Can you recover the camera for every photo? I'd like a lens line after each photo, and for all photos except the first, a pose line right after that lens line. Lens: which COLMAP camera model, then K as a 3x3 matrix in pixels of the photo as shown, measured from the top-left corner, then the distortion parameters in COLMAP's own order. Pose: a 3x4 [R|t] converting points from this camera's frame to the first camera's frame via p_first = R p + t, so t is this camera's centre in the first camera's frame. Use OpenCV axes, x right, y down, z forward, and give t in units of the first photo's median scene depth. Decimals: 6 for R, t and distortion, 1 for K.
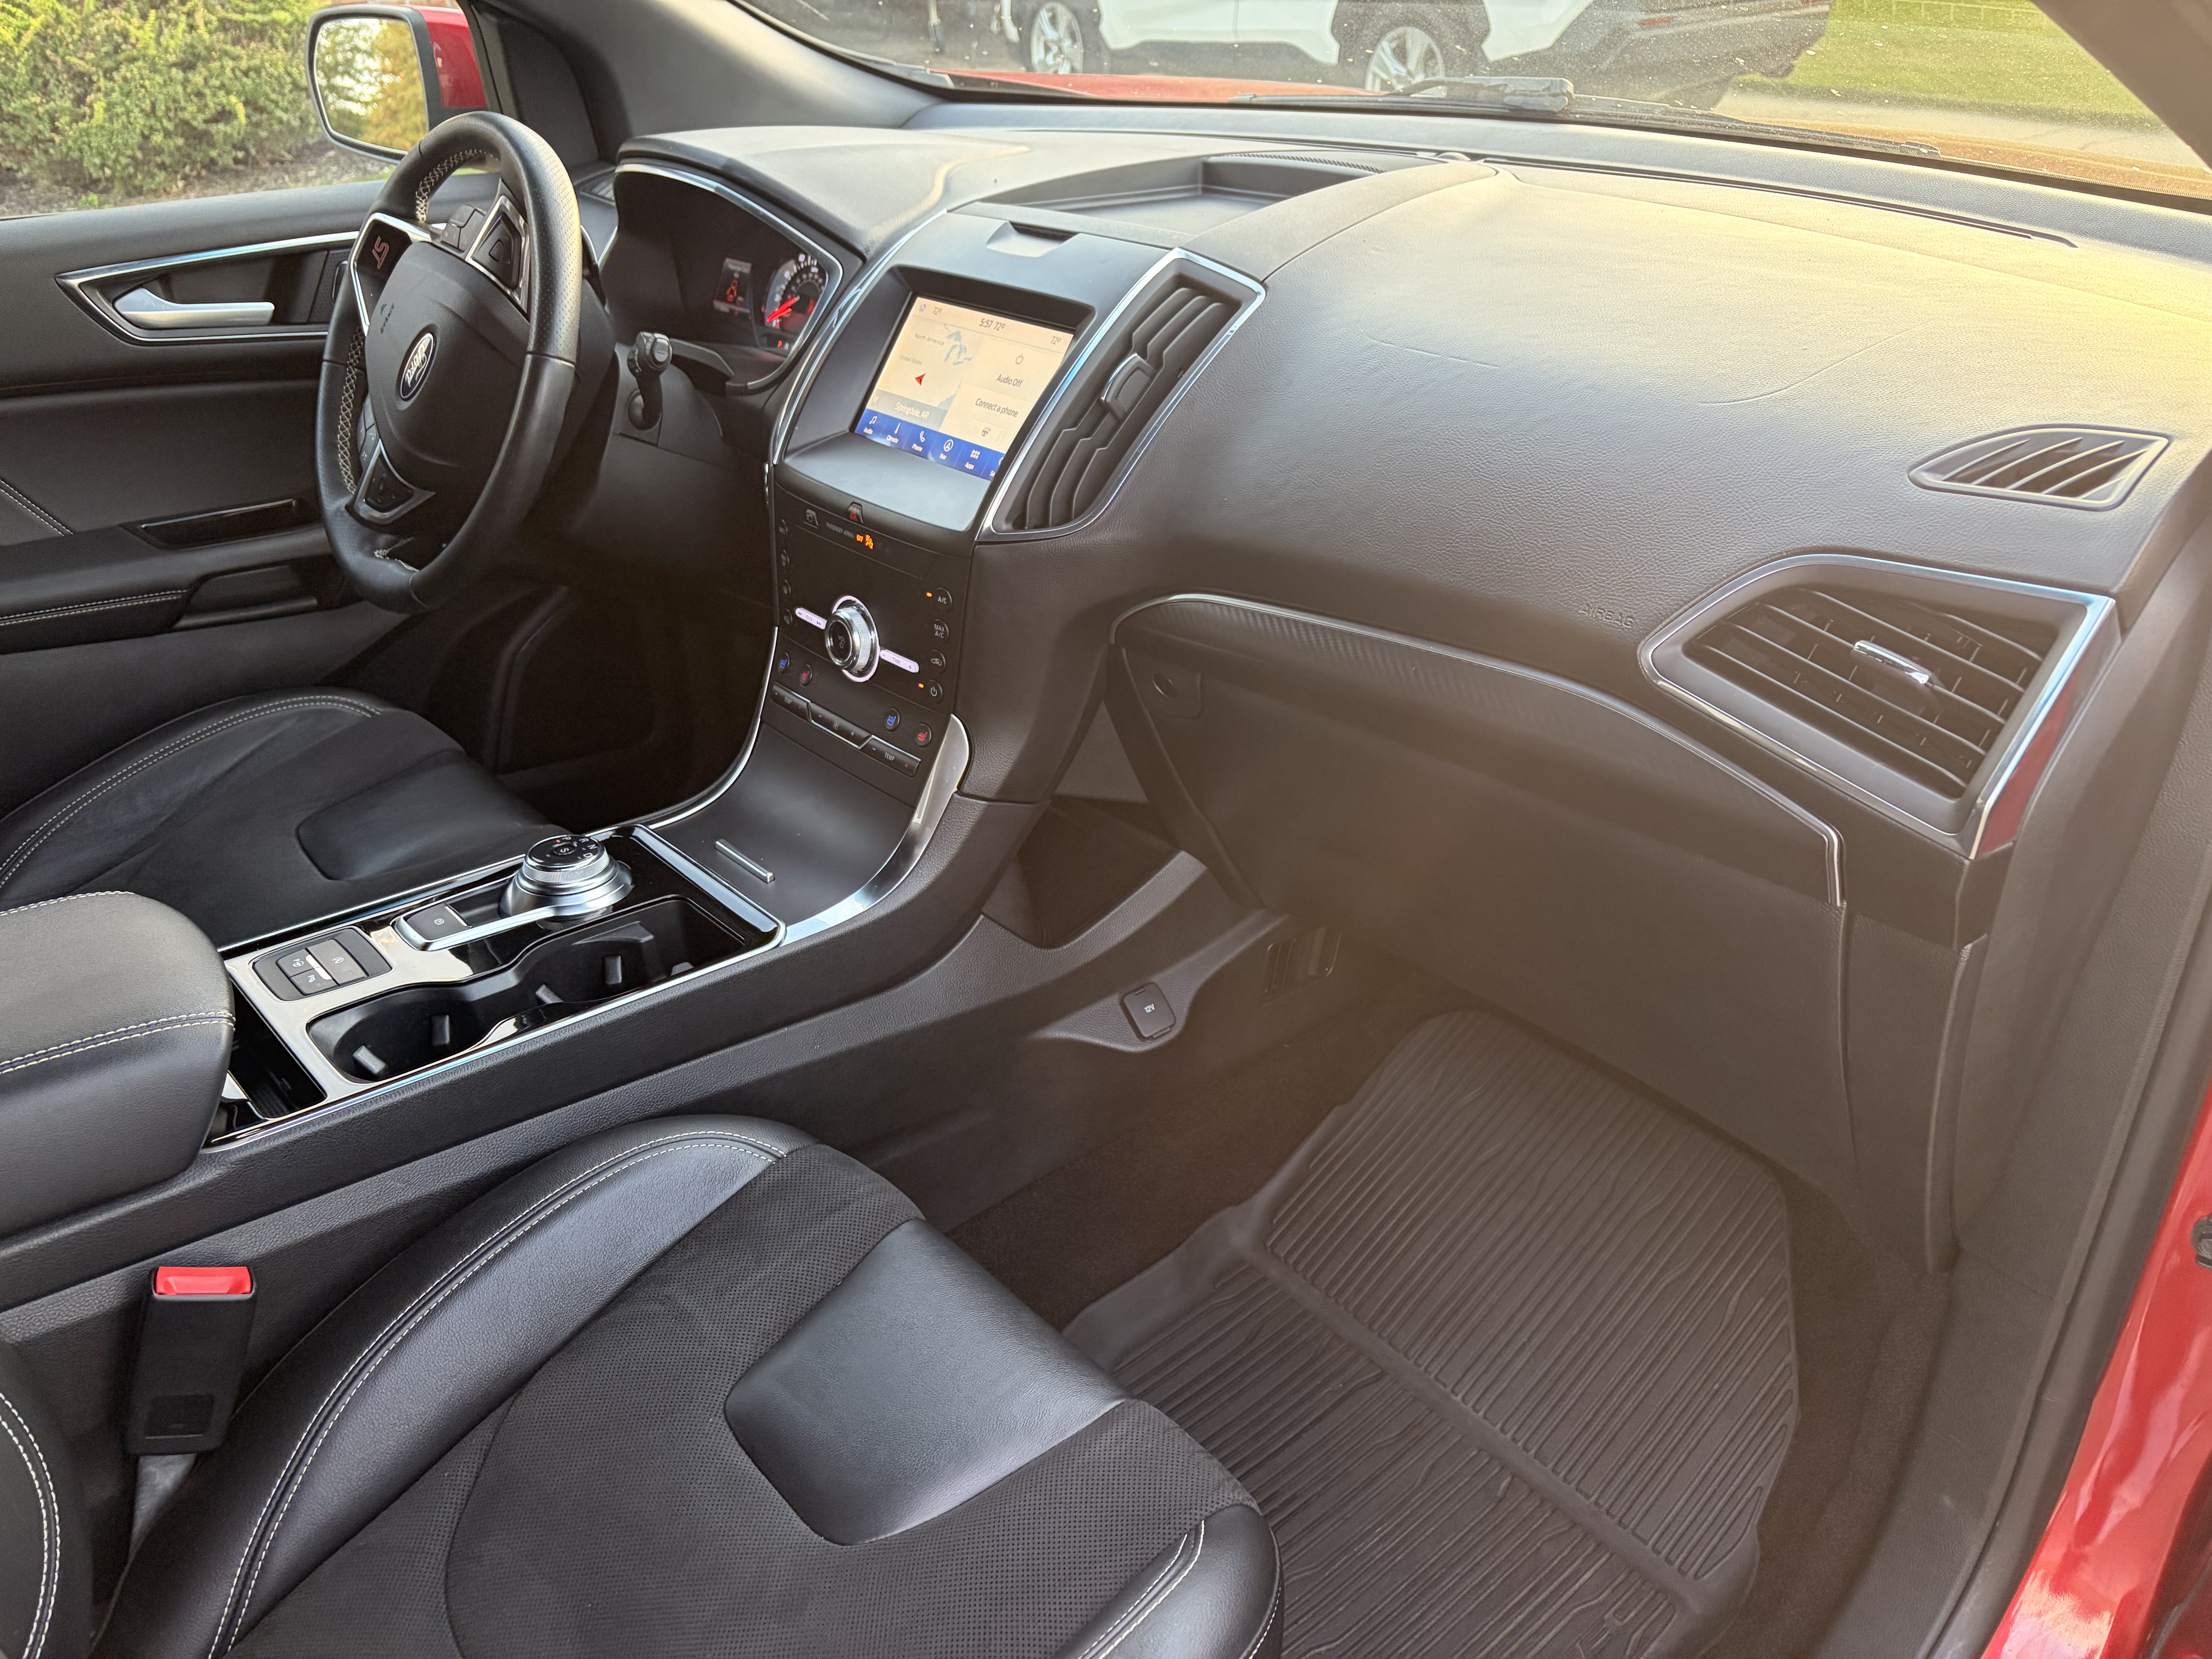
lens RADIAL K [[1726.3, 0, 1105.1], [0, 1726.3, 817.0], [0, 0, 1]] dist [0.057473, -0.079326]
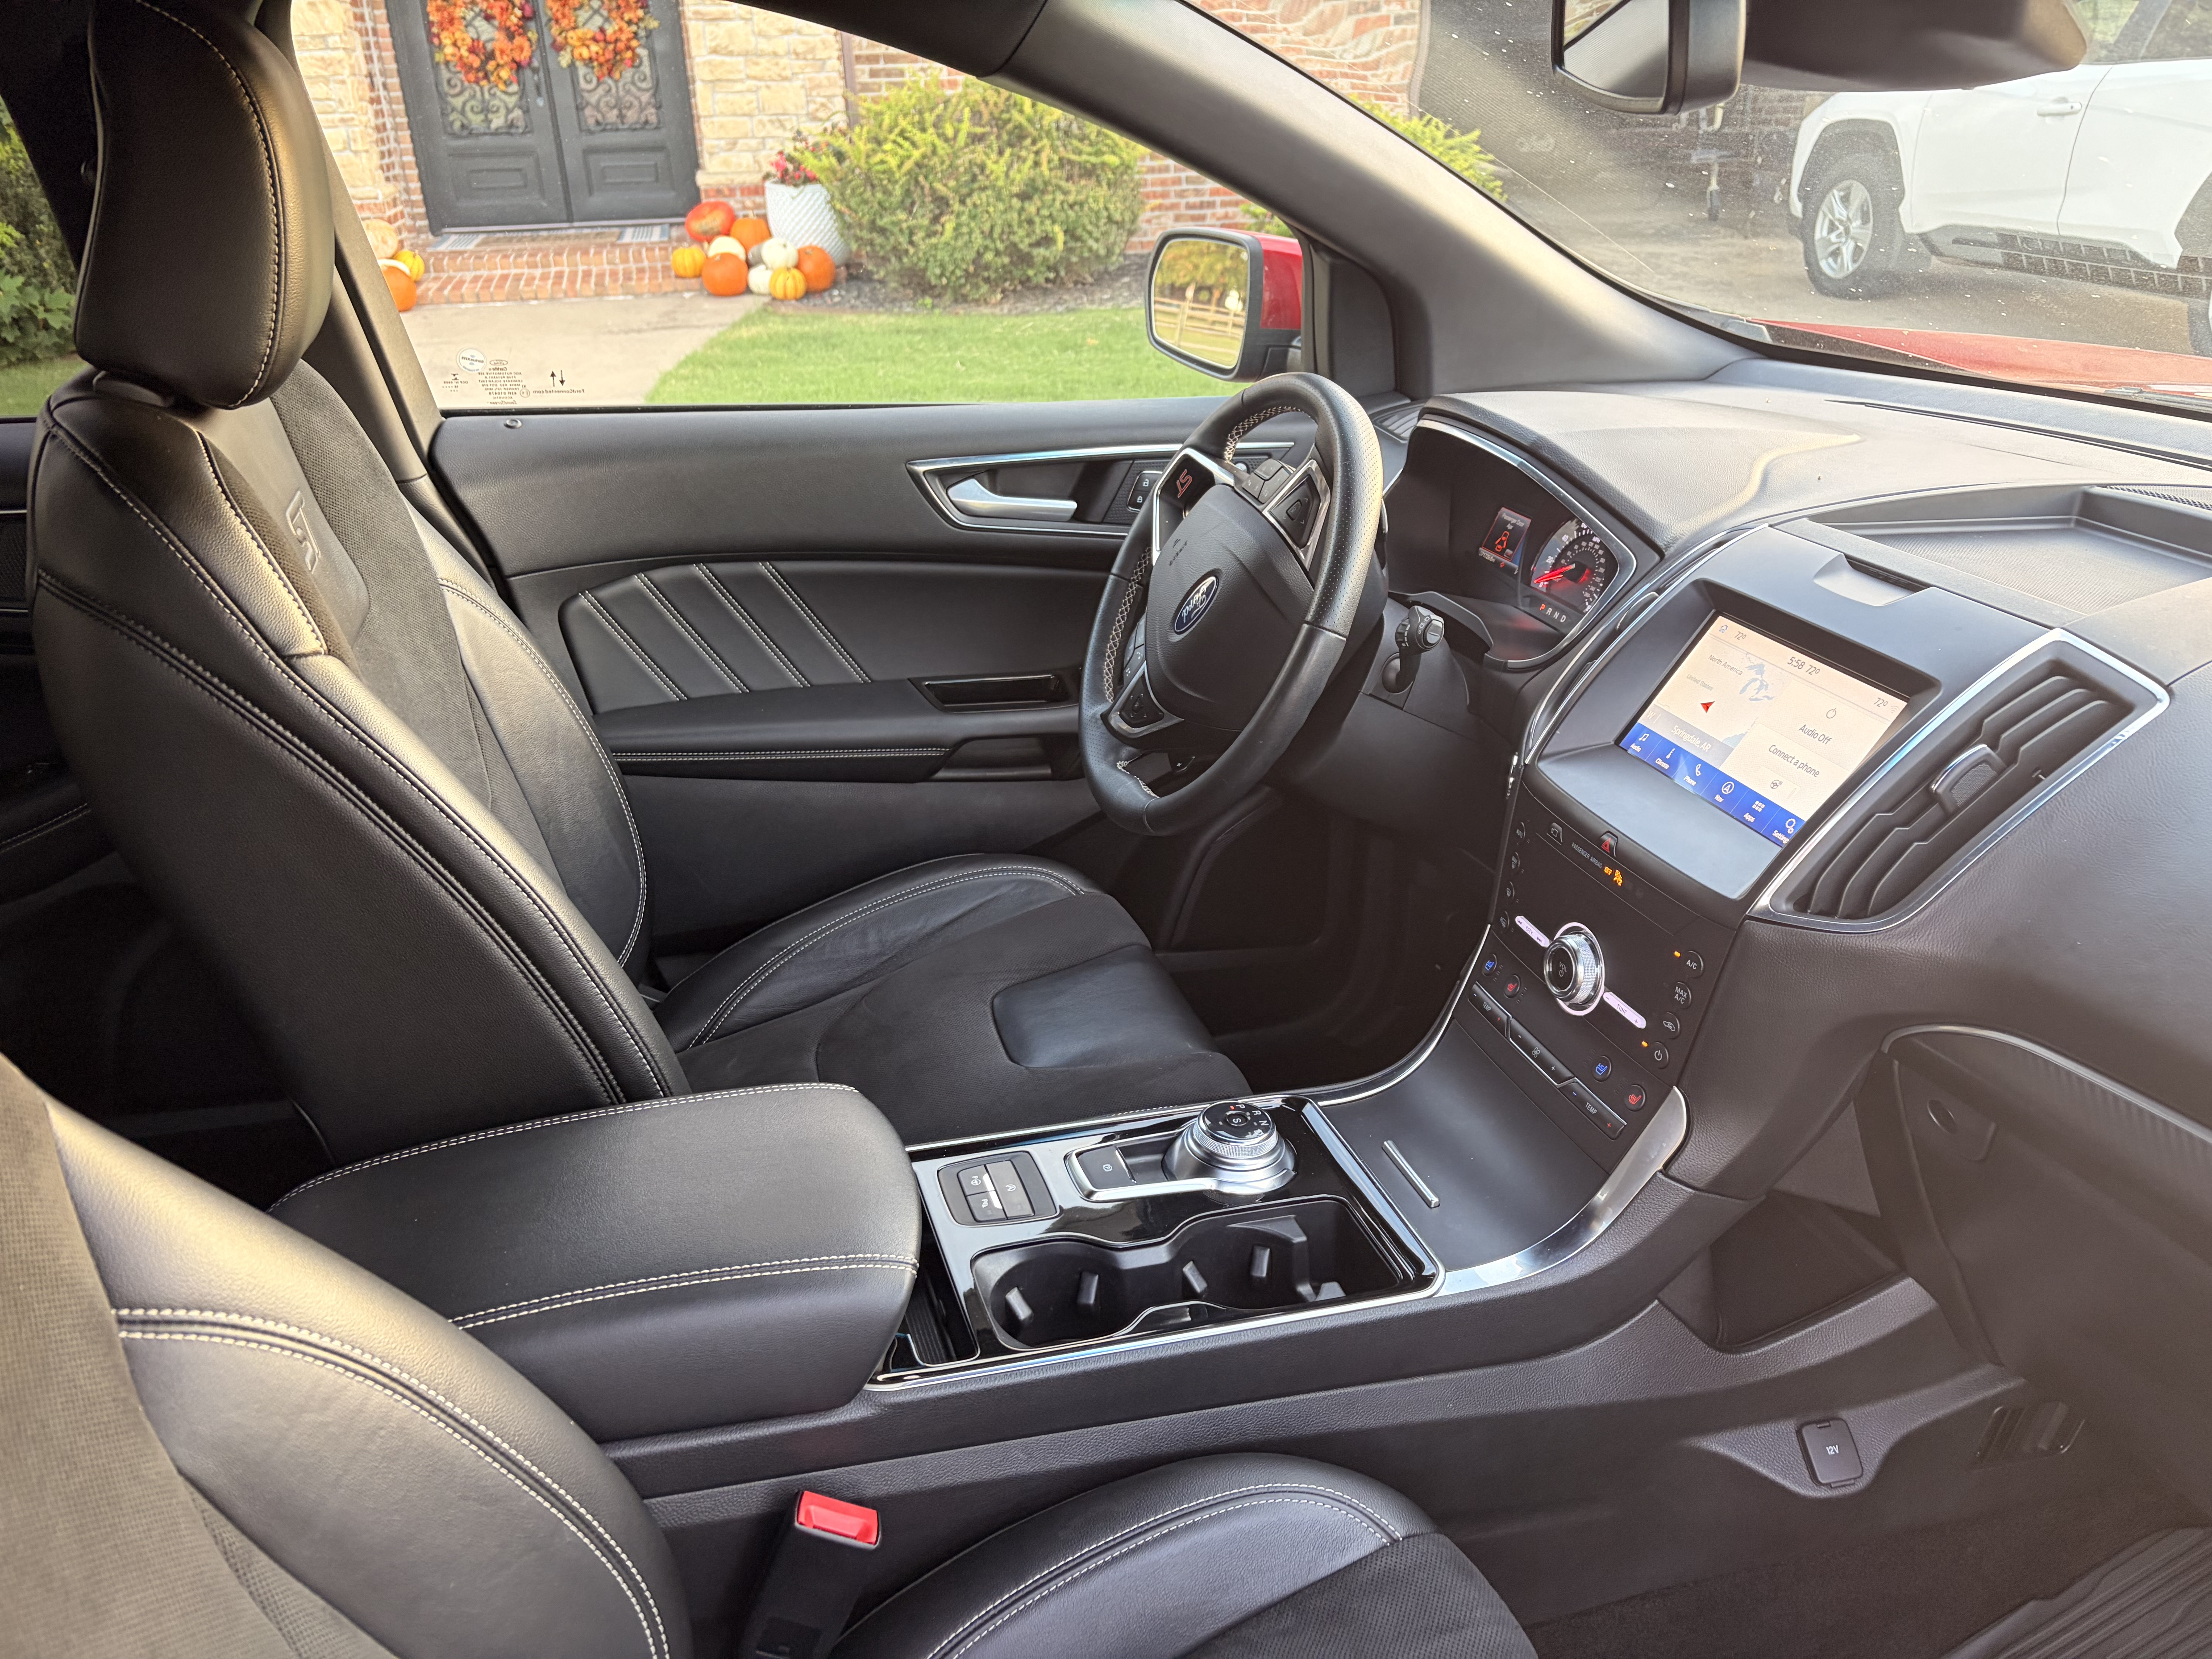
lens RADIAL K [[1726.3, 0, 1105.1], [0, 1726.3, 817.0], [0, 0, 1]] dist [0.057473, -0.079326]
pose [[0.916574, 0.187437, -0.353213, -0.057985], [-0.214123, 0.976080, -0.037672, -0.085261], [0.337703, 0.110160, 0.934784, 0.033802]]
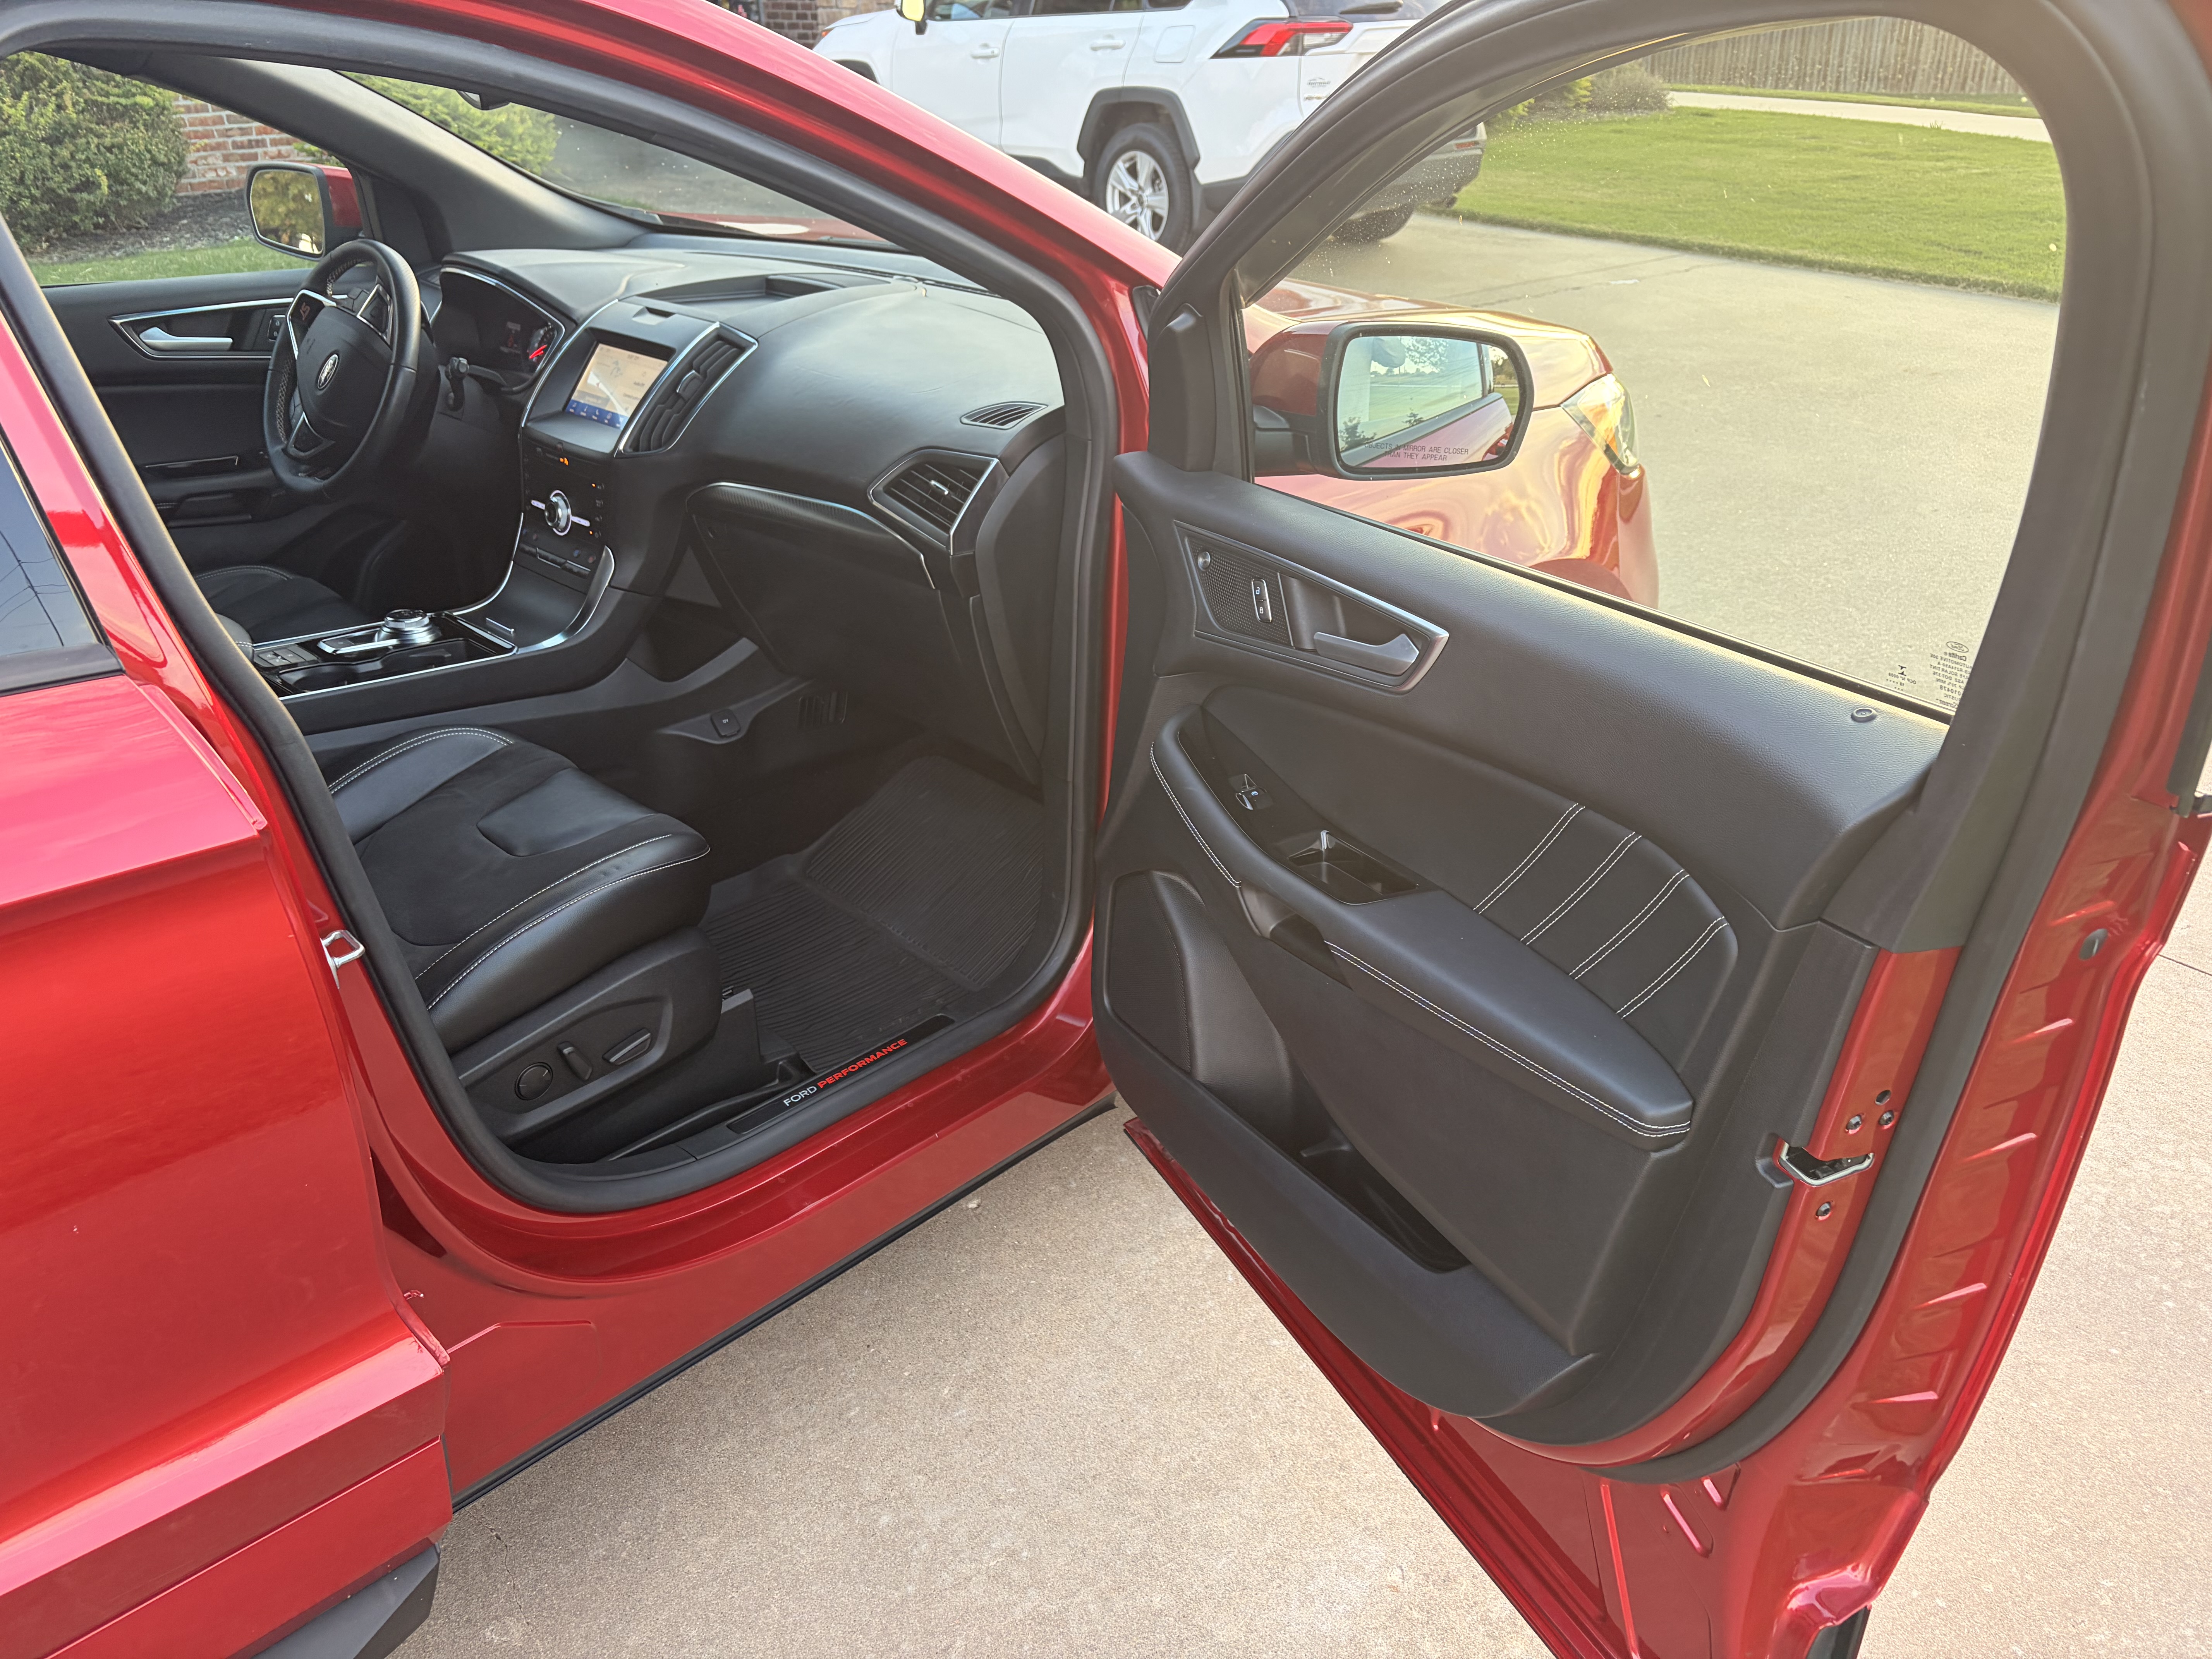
lens RADIAL K [[1554.0, 0, 1034.3], [0, 1554.0, 760.6], [0, 0, 1]] dist [0.053739, -0.066544]
pose [[0.996069, 0.006777, 0.088322, 0.215080], [-0.002518, 0.998832, -0.048250, 0.238374], [-0.088546, 0.047838, 0.994923, -0.724844]]
